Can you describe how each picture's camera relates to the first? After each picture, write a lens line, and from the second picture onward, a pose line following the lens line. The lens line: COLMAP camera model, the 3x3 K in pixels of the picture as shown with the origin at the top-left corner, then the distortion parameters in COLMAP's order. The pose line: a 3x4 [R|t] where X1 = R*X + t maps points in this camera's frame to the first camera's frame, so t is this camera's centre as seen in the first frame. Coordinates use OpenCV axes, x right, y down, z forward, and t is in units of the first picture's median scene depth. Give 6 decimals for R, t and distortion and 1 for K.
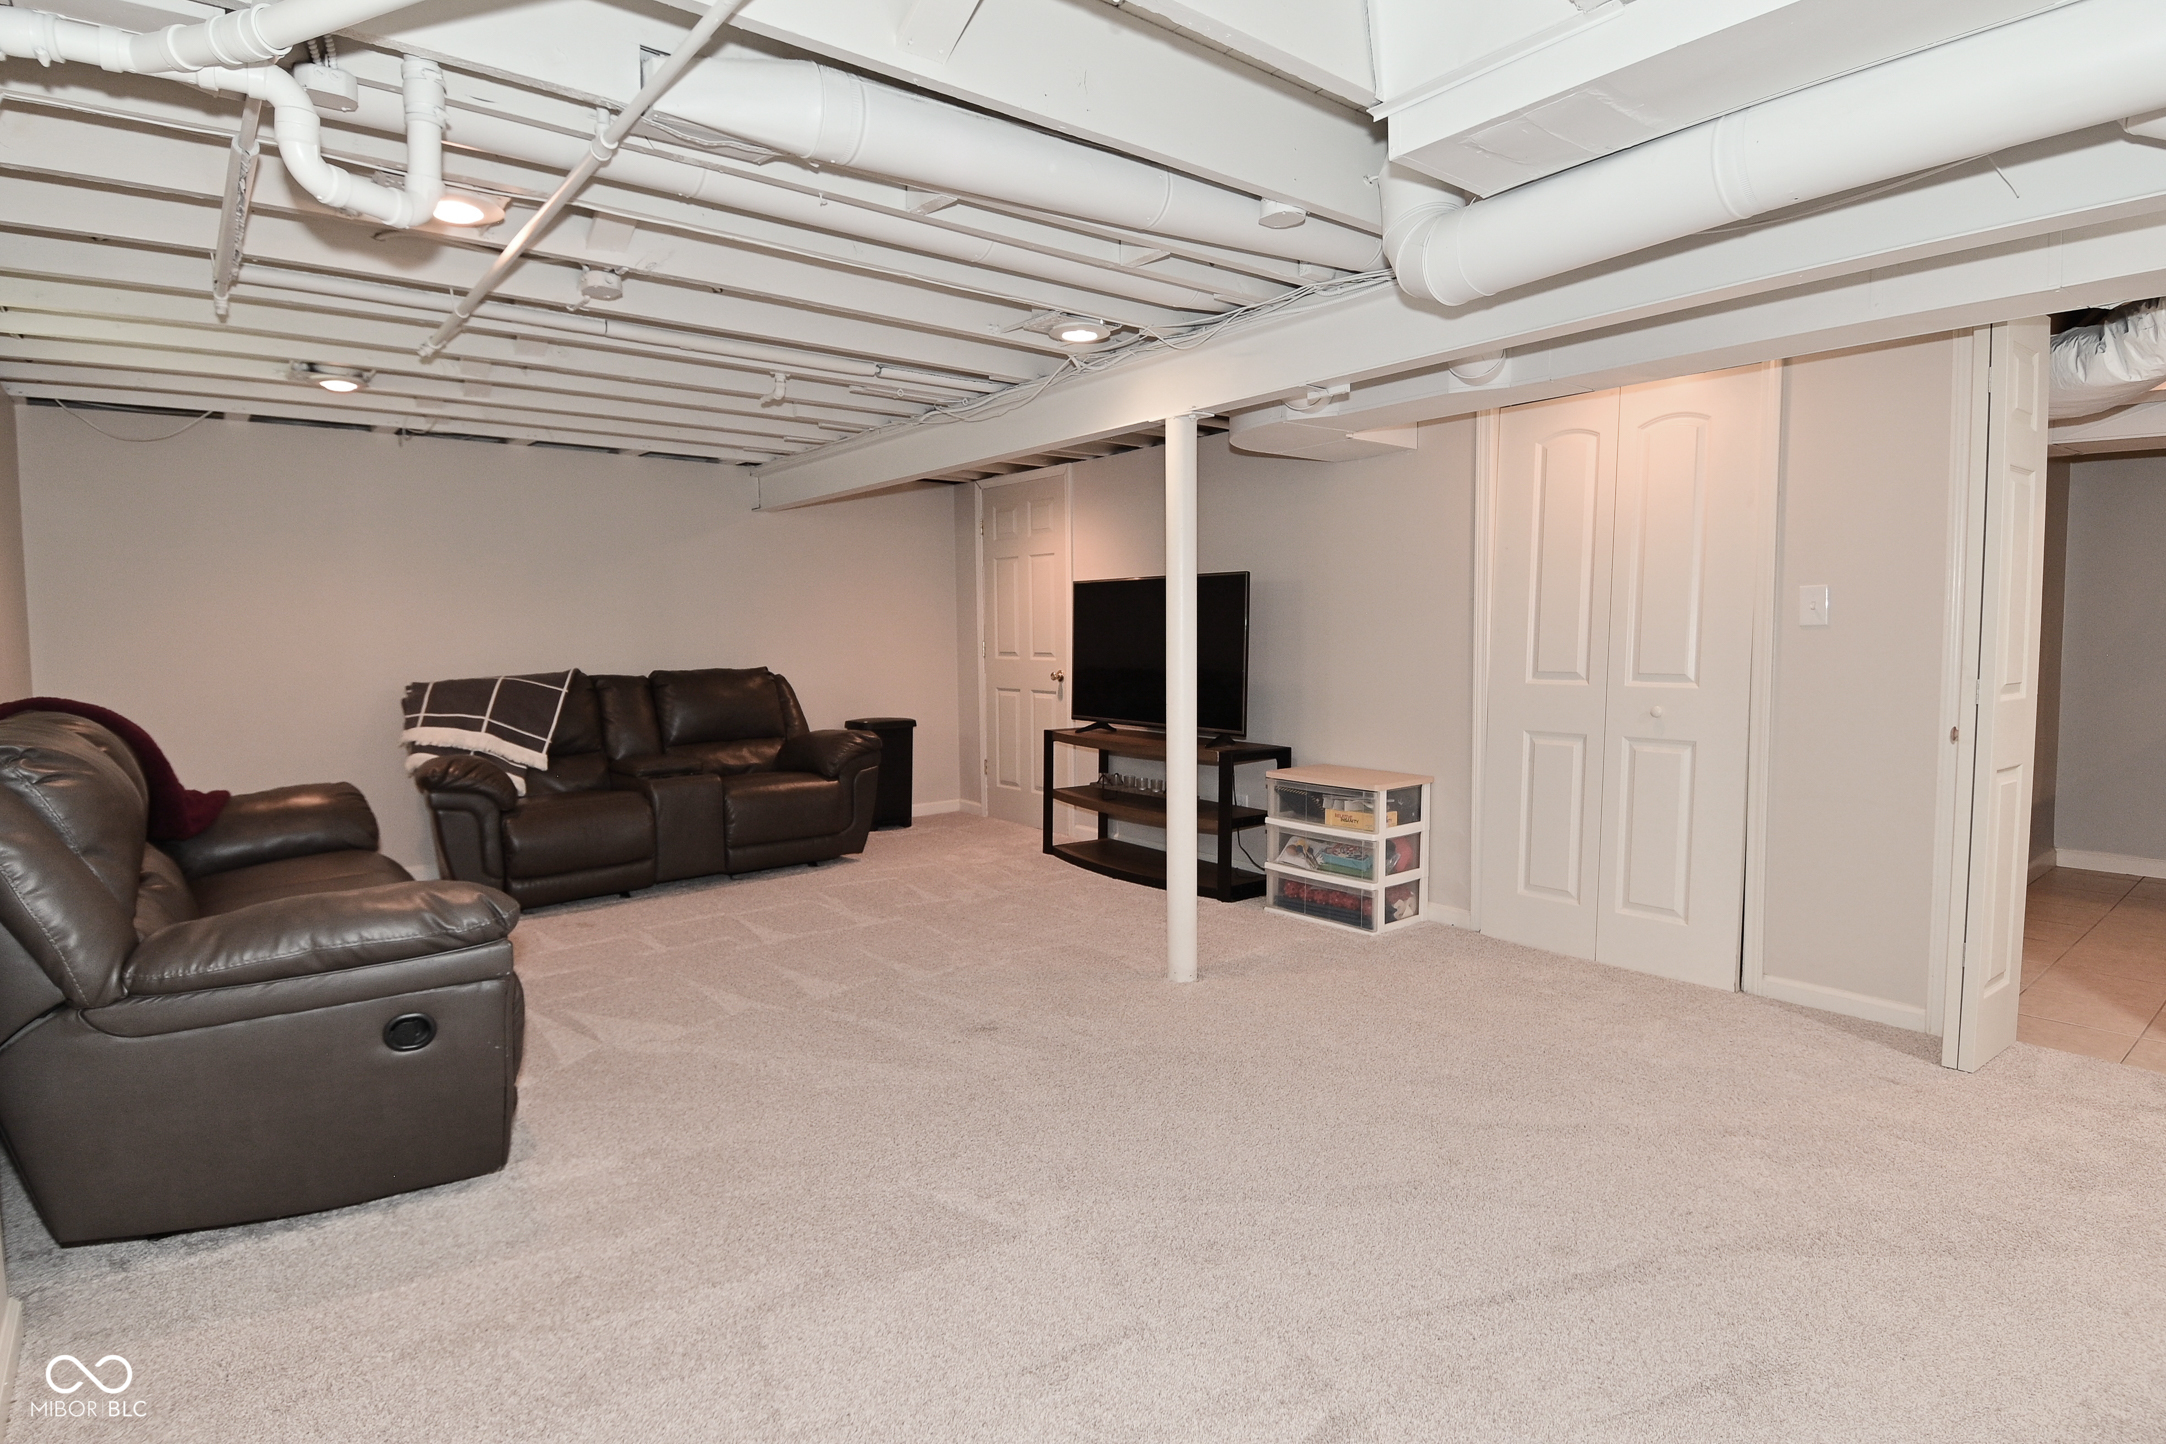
lens RADIAL K [[1124.3, 0, 1080.5], [0, 1124.3, 713.9], [0, 0, 1]] dist [0.043299, -0.047661]
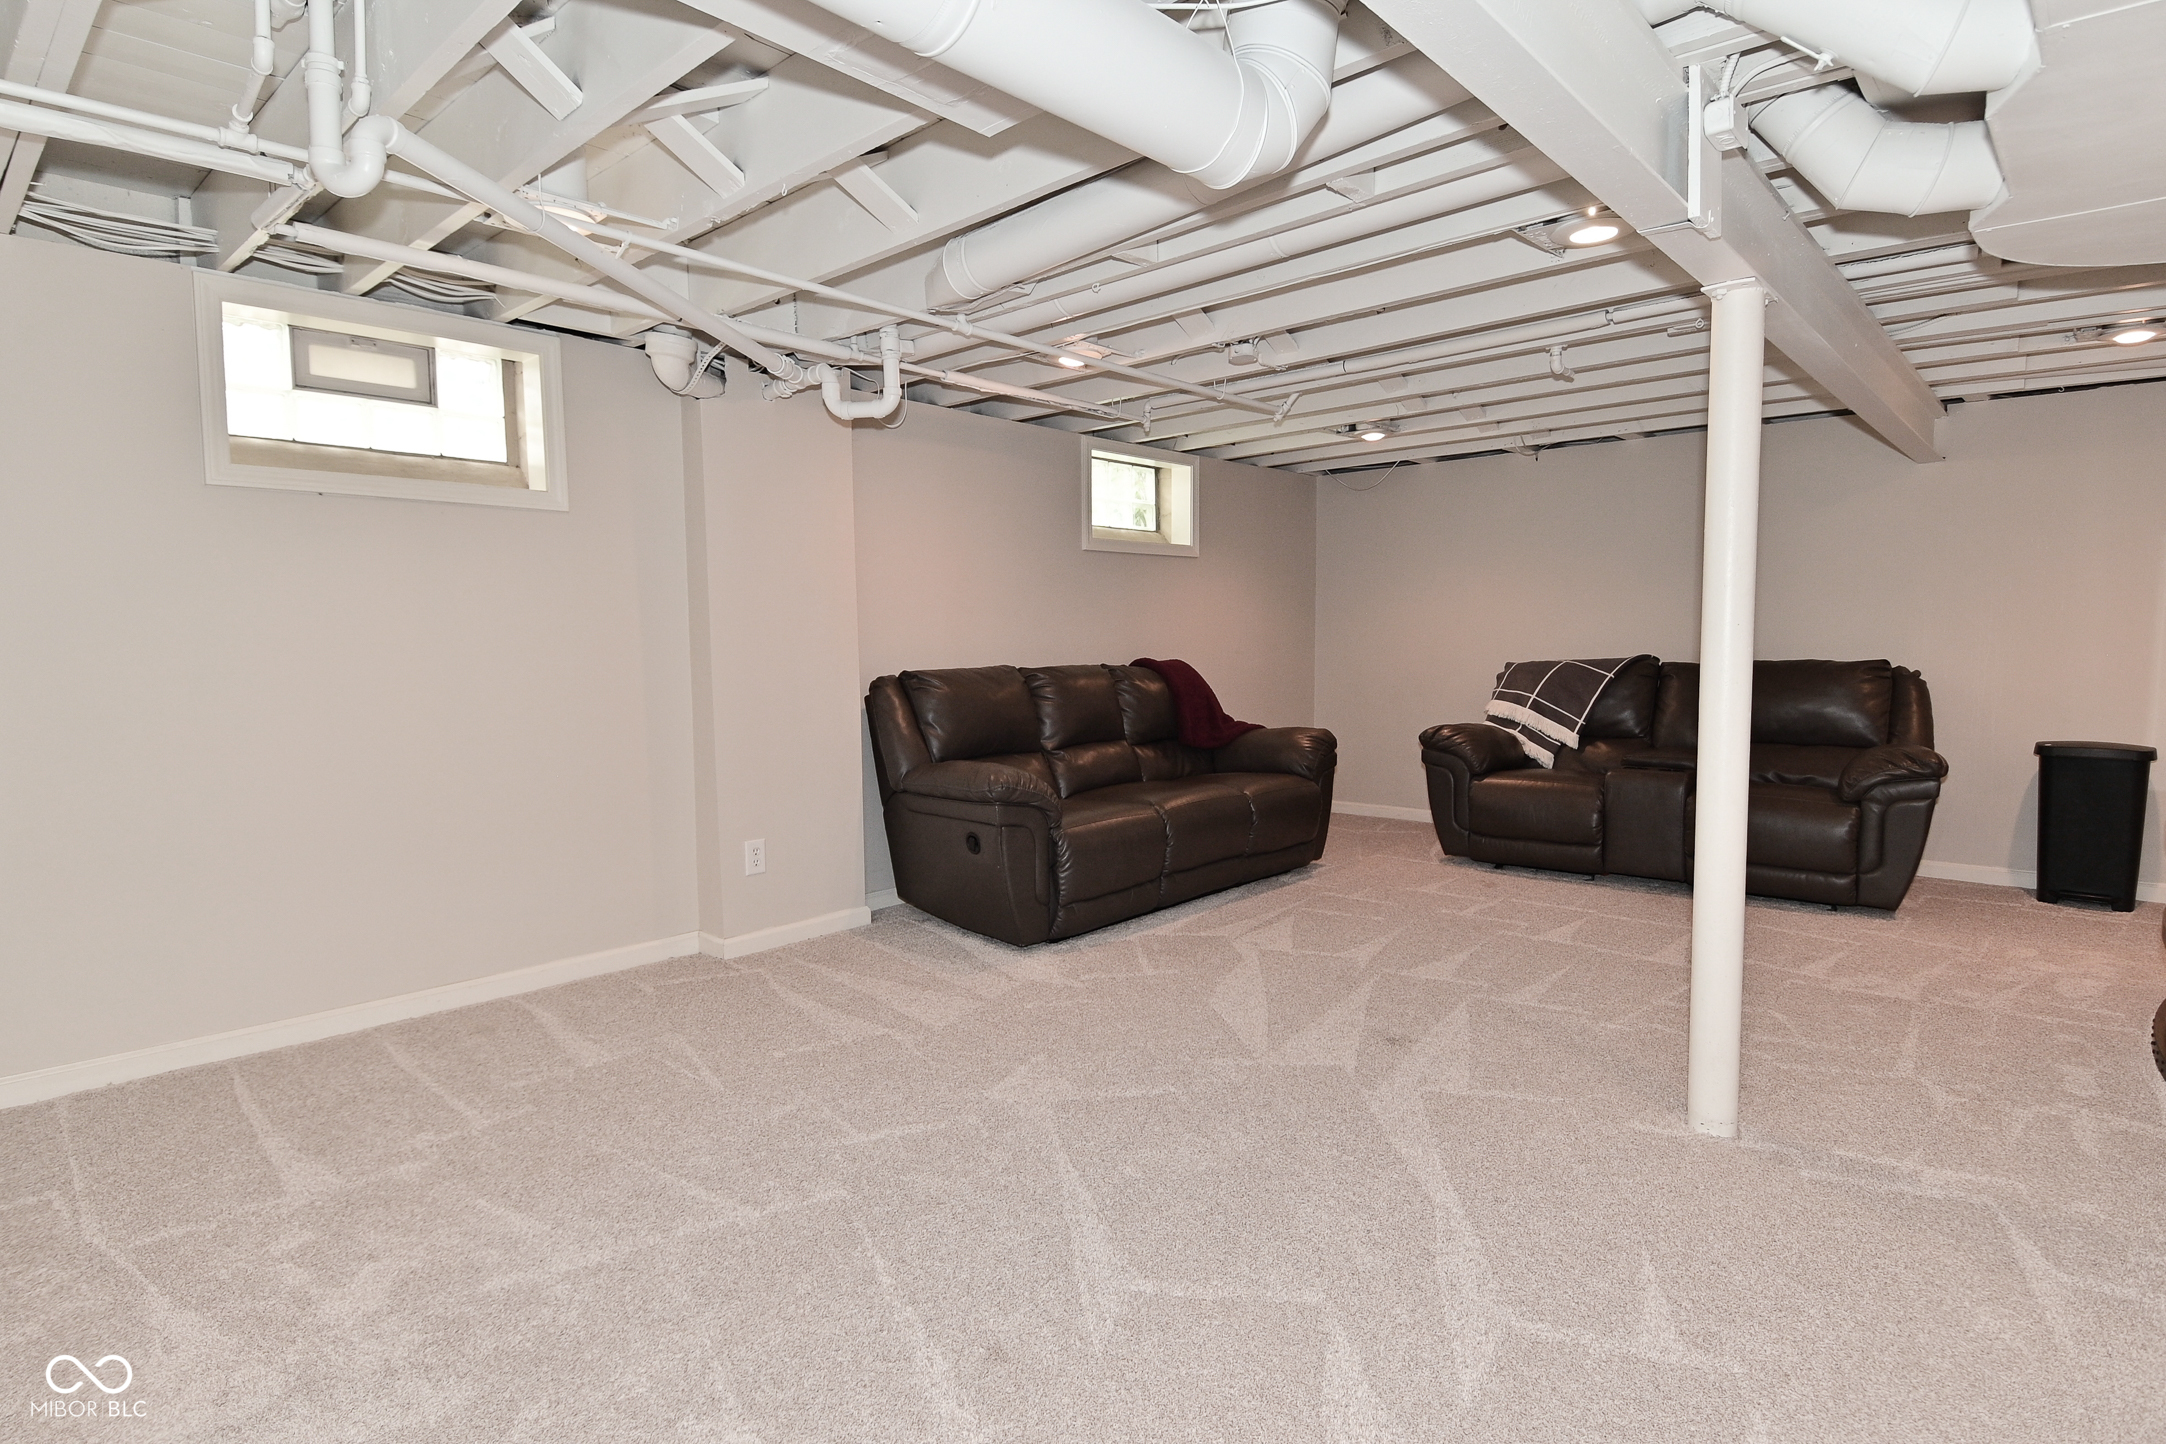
lens RADIAL K [[1124.3, 0, 1080.5], [0, 1124.3, 713.9], [0, 0, 1]] dist [0.043299, -0.047661]
pose [[0.153257, 0.077581, -0.985136, 0.592947], [-0.064762, 0.995559, 0.068326, -0.029735], [0.986062, 0.053328, 0.157601, 0.437044]]
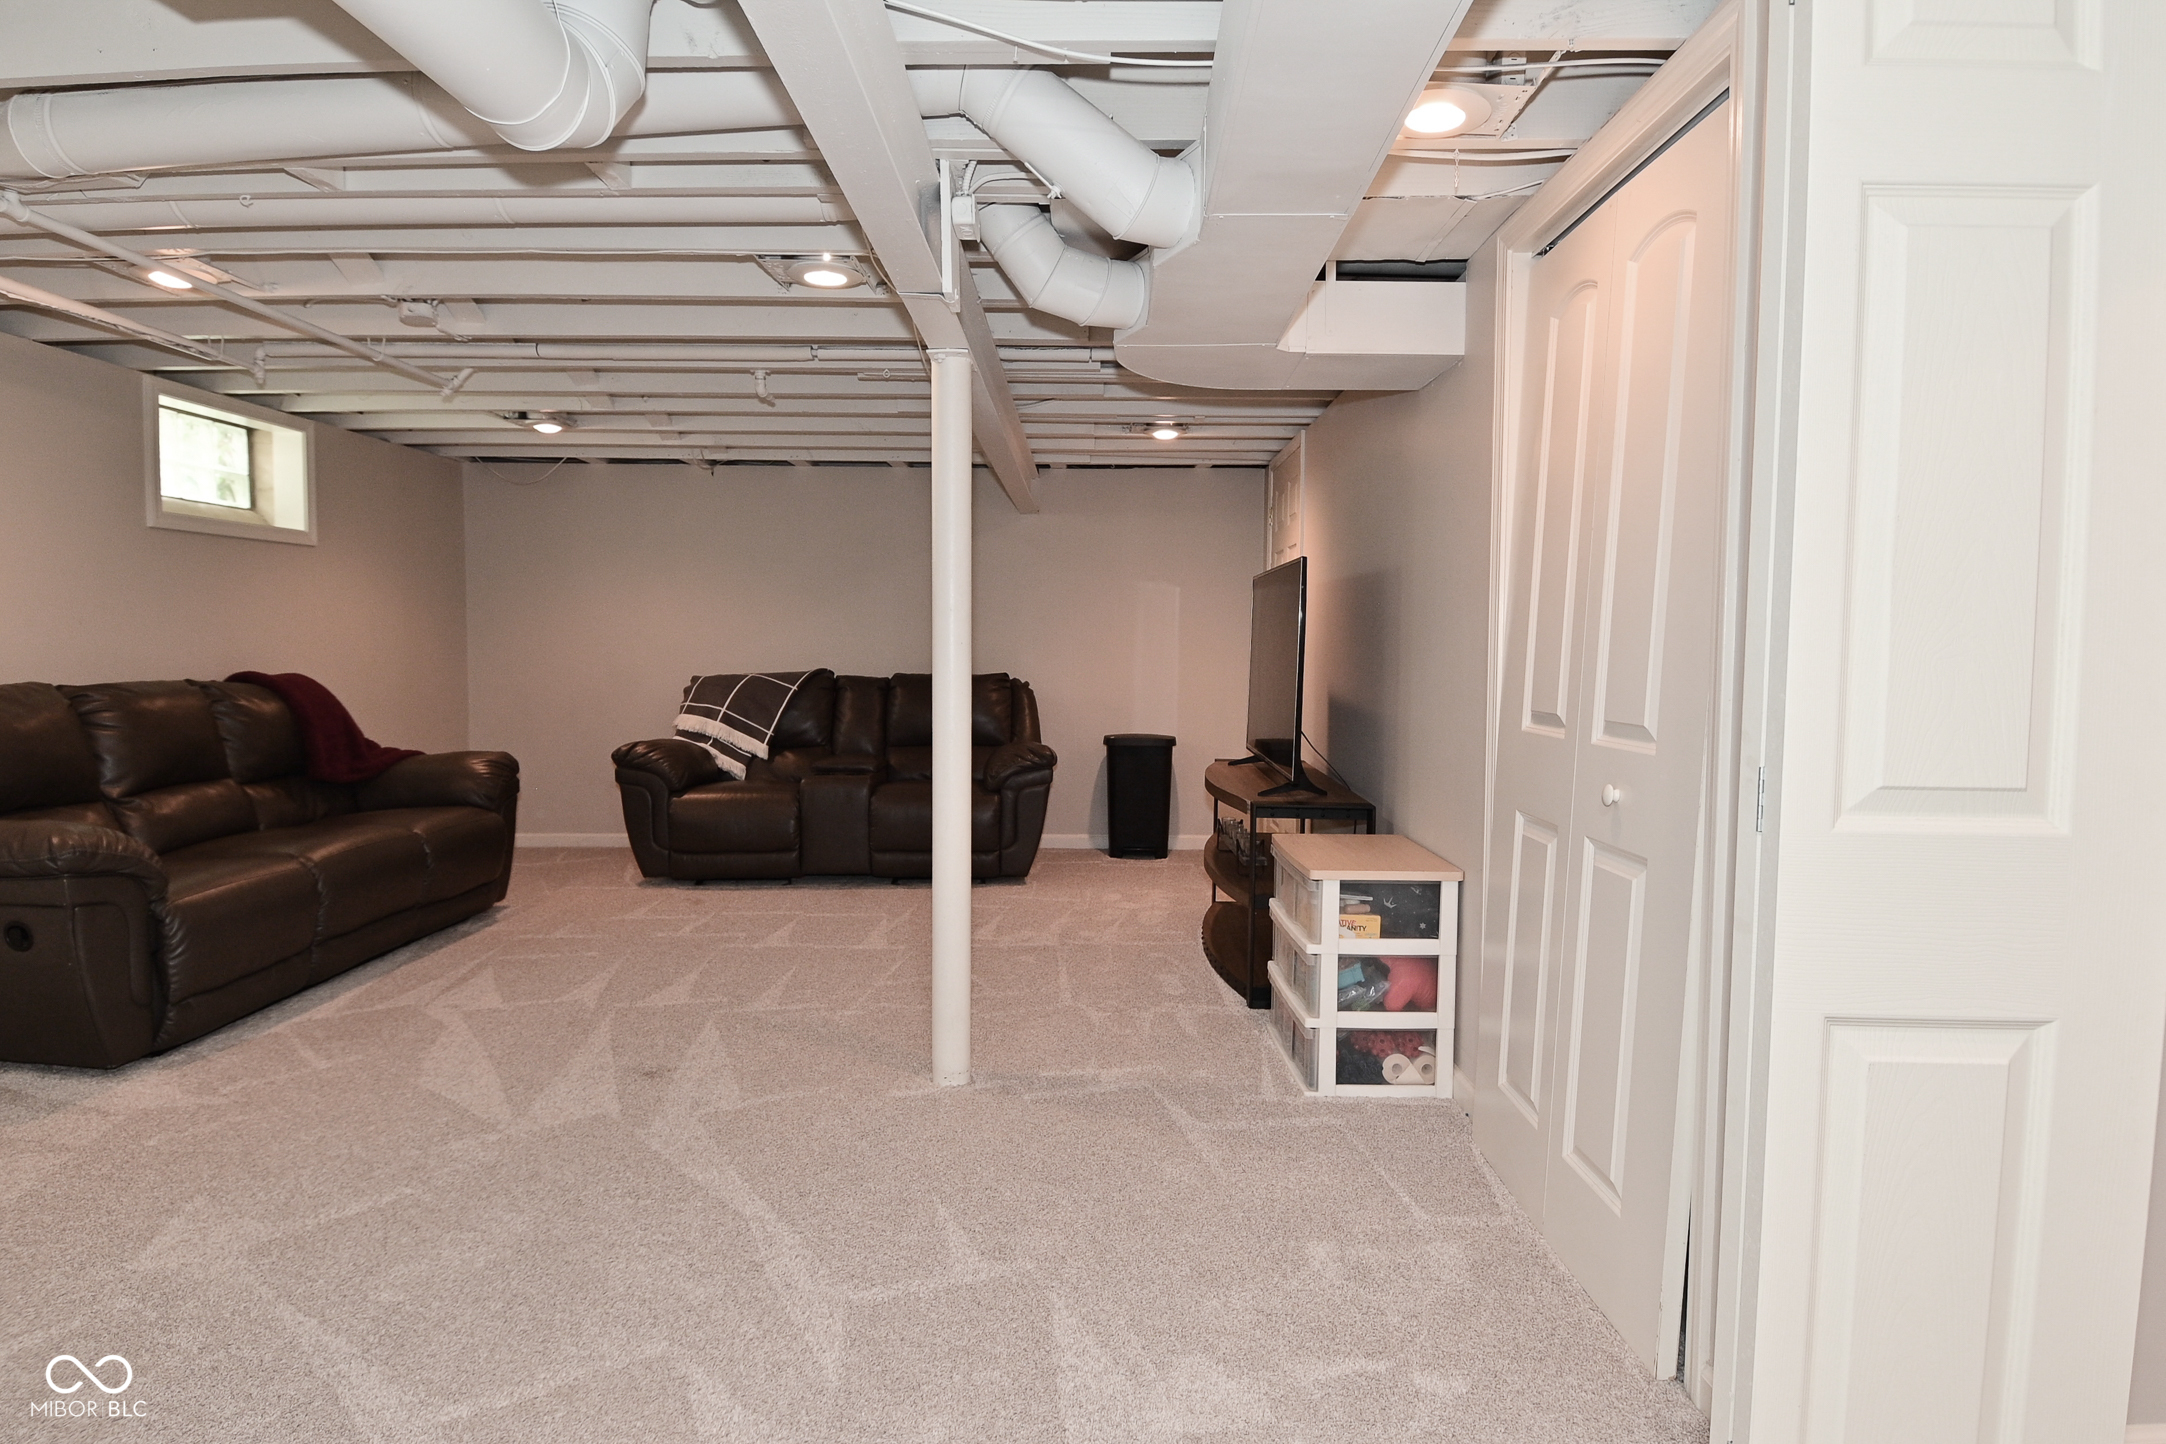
lens RADIAL K [[1174.6, 0, 1081.8], [0, 1174.6, 713.4], [0, 0, 1]] dist [0.054308, -0.056630]
pose [[0.771841, 0.050684, -0.633792, 0.575265], [-0.059632, 0.998194, 0.007203, -0.024832], [0.633013, 0.032235, 0.773470, 0.361899]]
